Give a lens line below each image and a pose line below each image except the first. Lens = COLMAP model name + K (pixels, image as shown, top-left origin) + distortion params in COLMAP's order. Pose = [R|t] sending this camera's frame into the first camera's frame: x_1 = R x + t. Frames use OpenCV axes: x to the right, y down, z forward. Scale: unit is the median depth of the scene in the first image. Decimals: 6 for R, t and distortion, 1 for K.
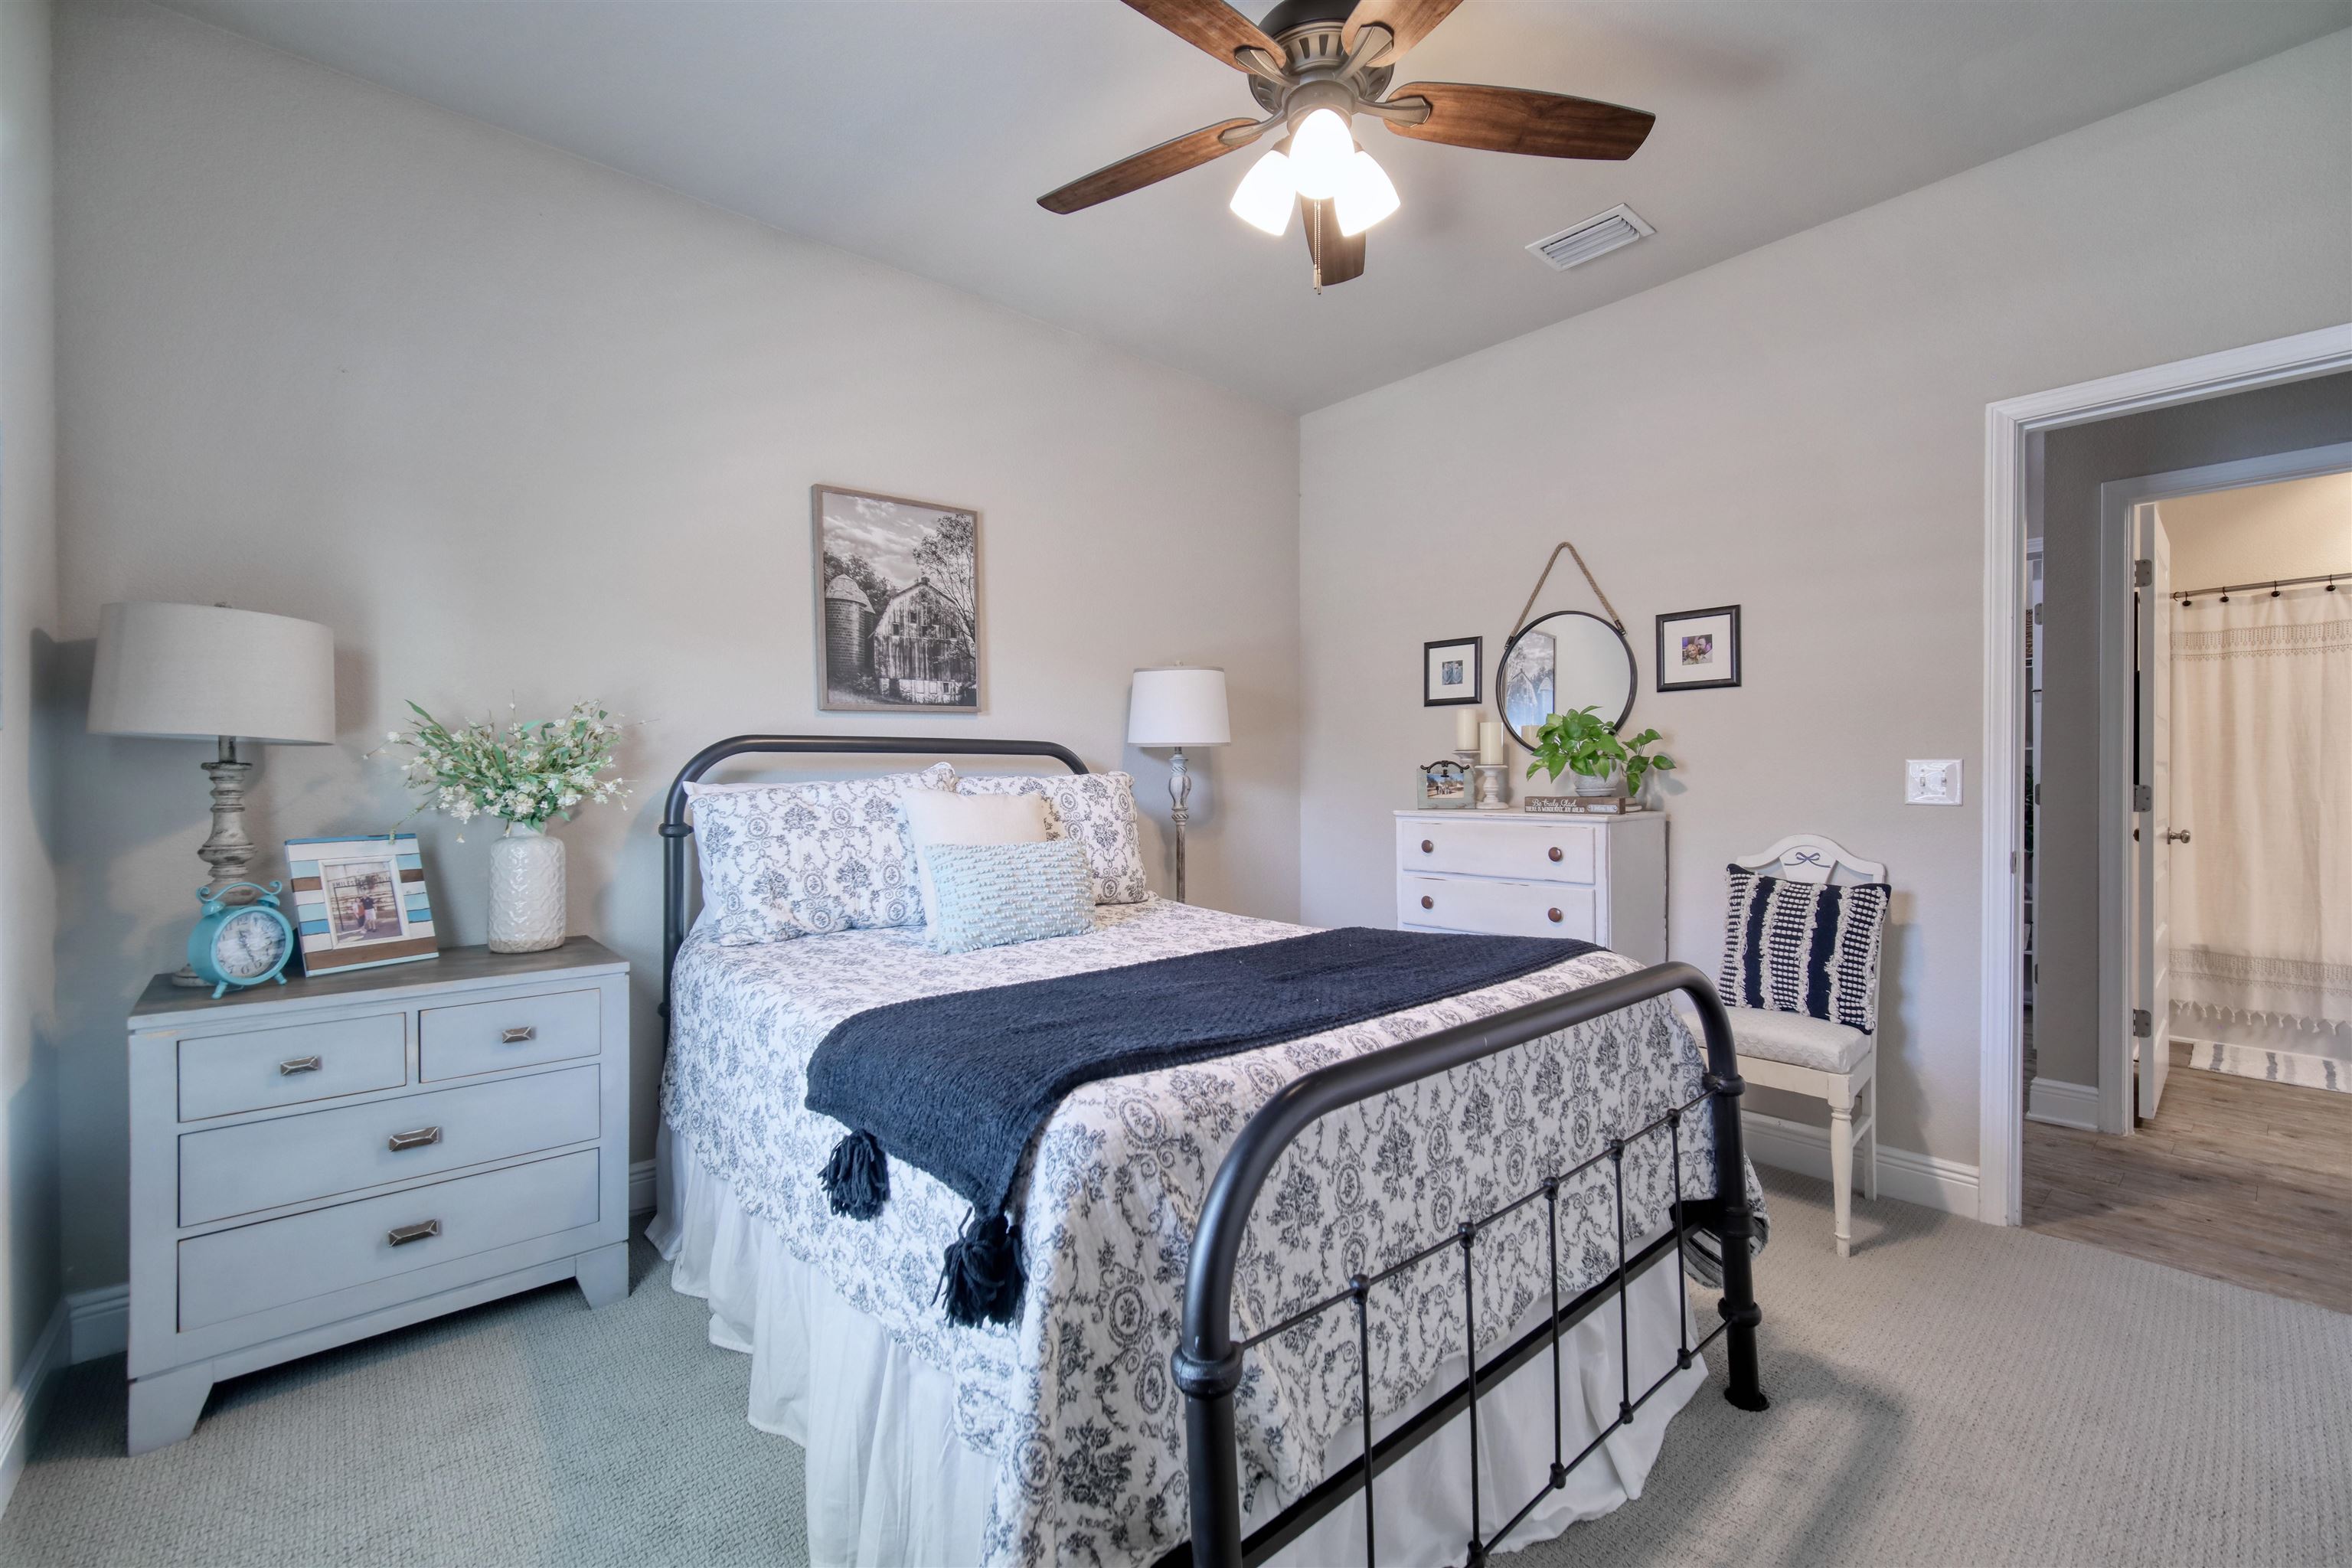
lens RADIAL K [[975.5, 0, 1171.7], [0, 975.5, 776.2], [0, 0, 1]] dist [0.000733, -0.000873]
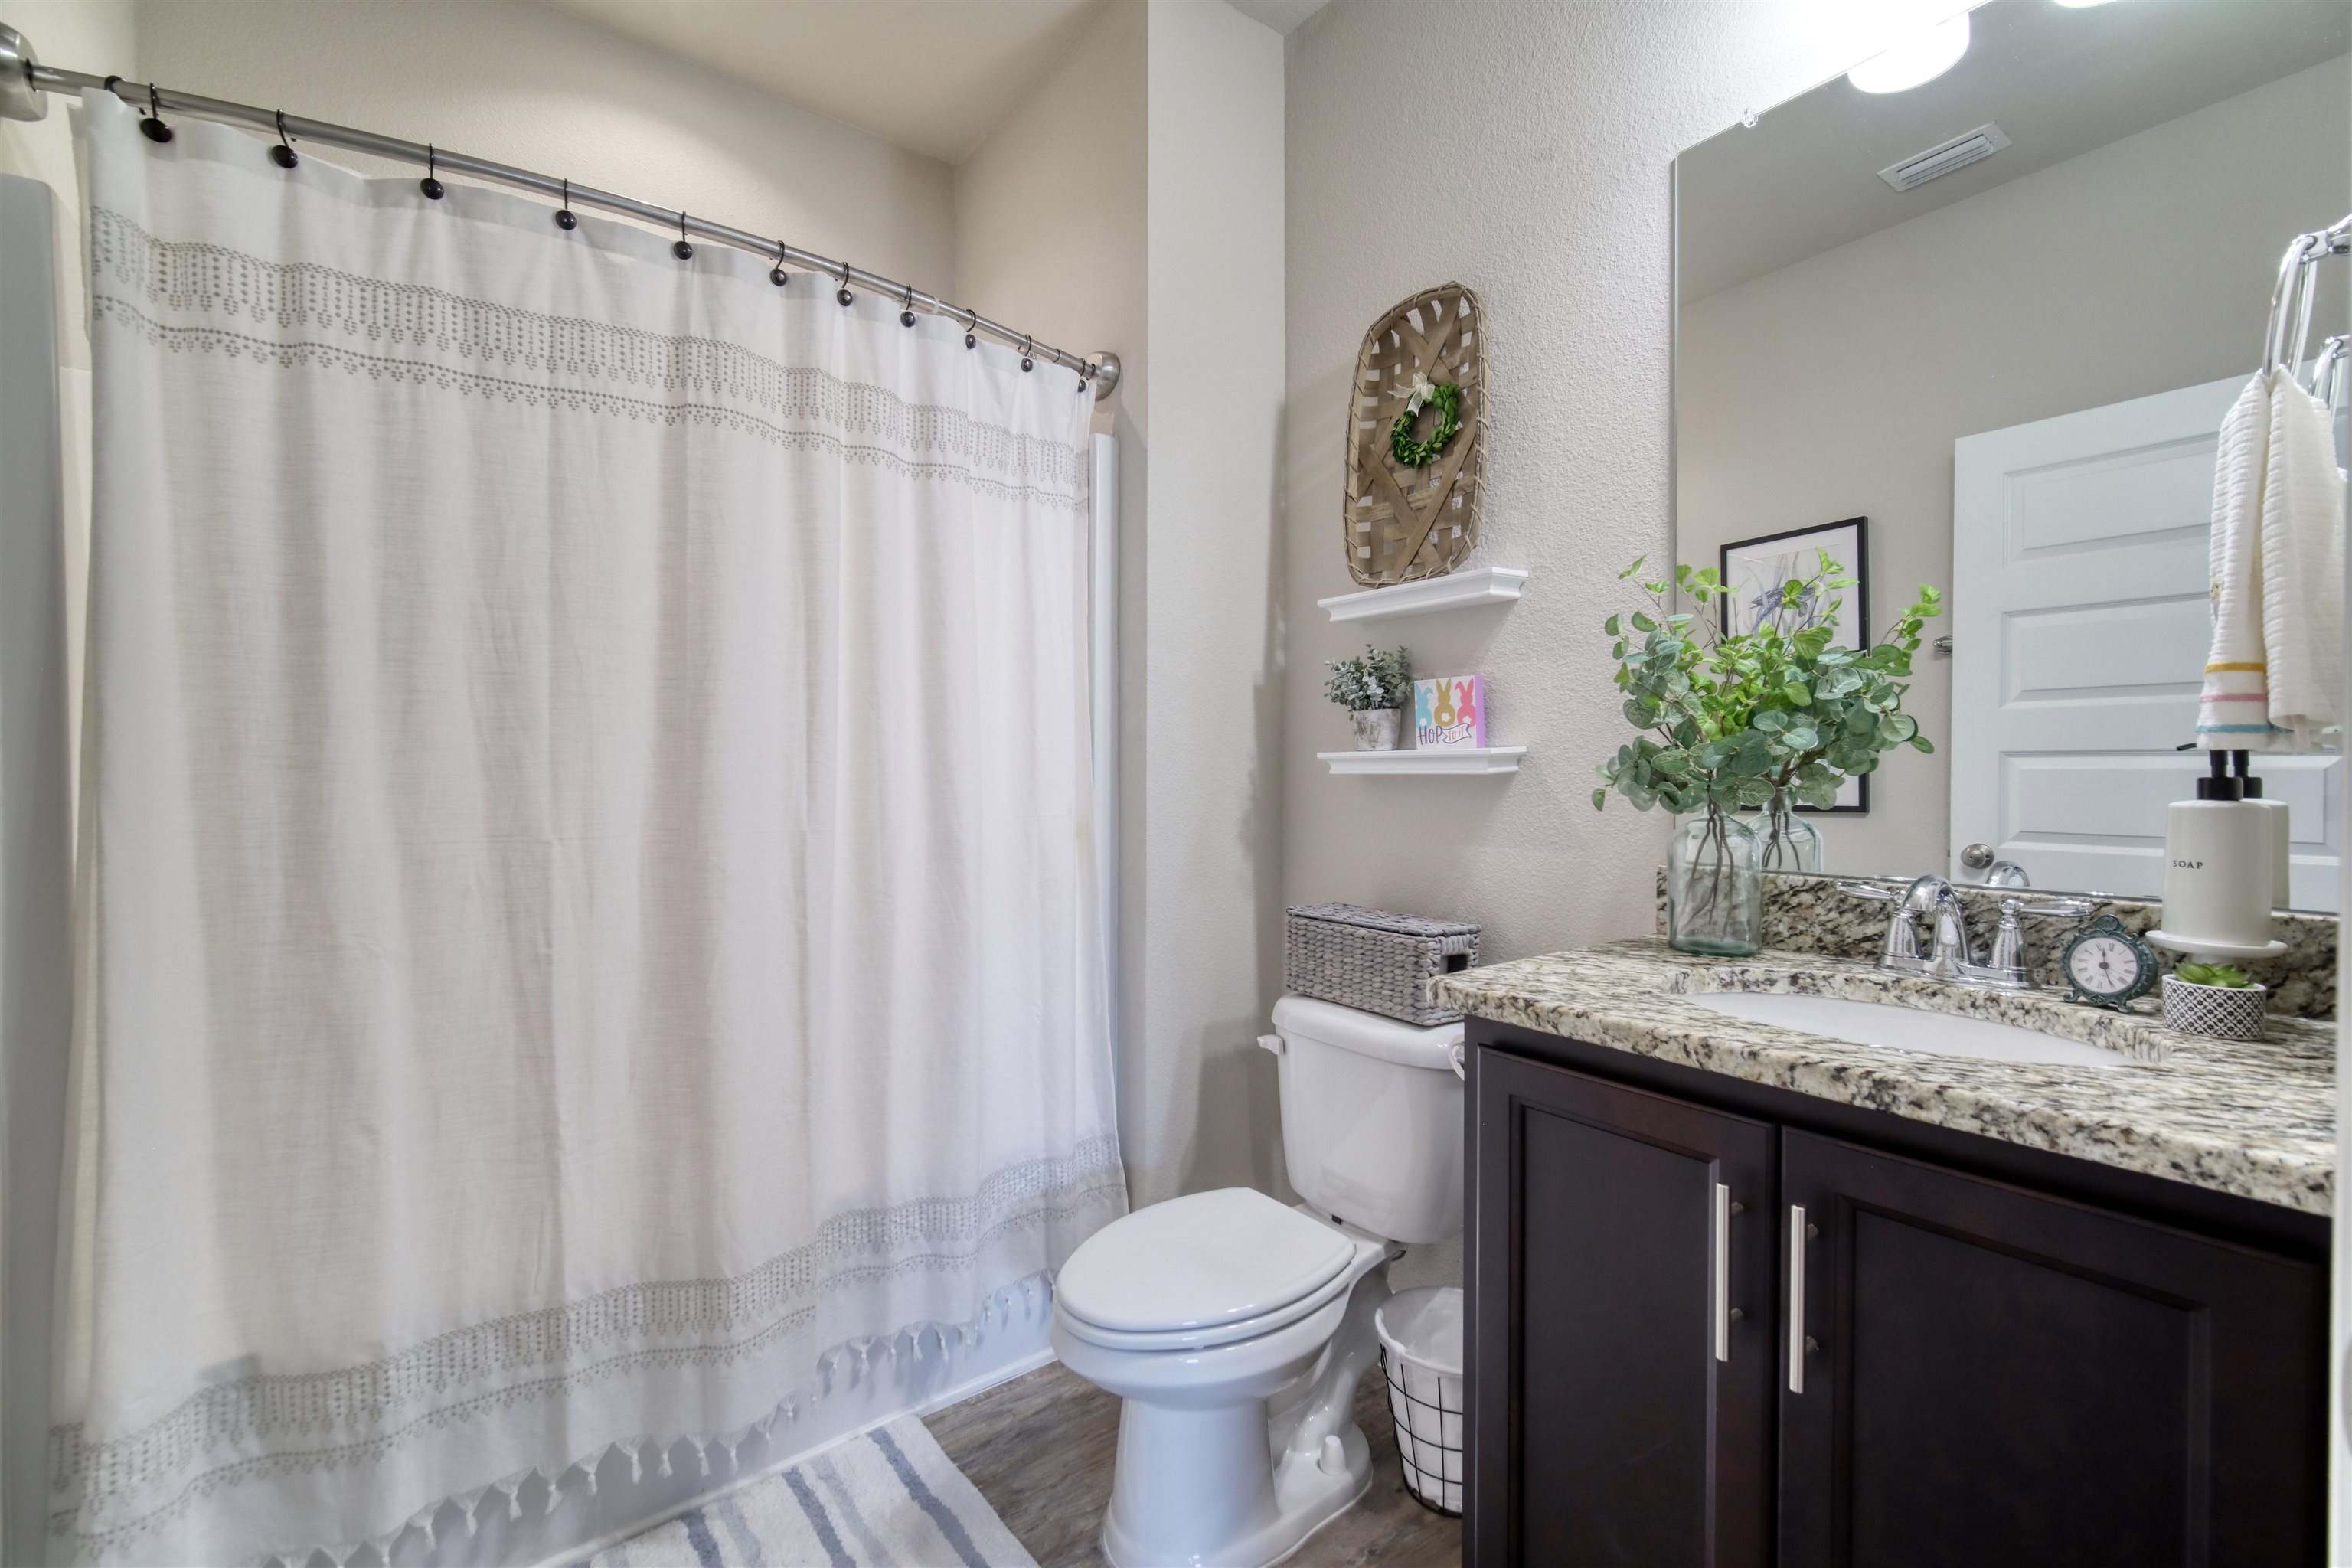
lens RADIAL K [[975.5, 0, 1177.0], [0, 975.5, 781.1], [0, 0, 1]] dist [0.000733, -0.000873]
pose [[0.070628, -0.012714, 0.997422, 0.343332], [0.009813, 0.999879, 0.012050, 0.001285], [-0.997454, 0.008937, 0.070744, 0.304844]]
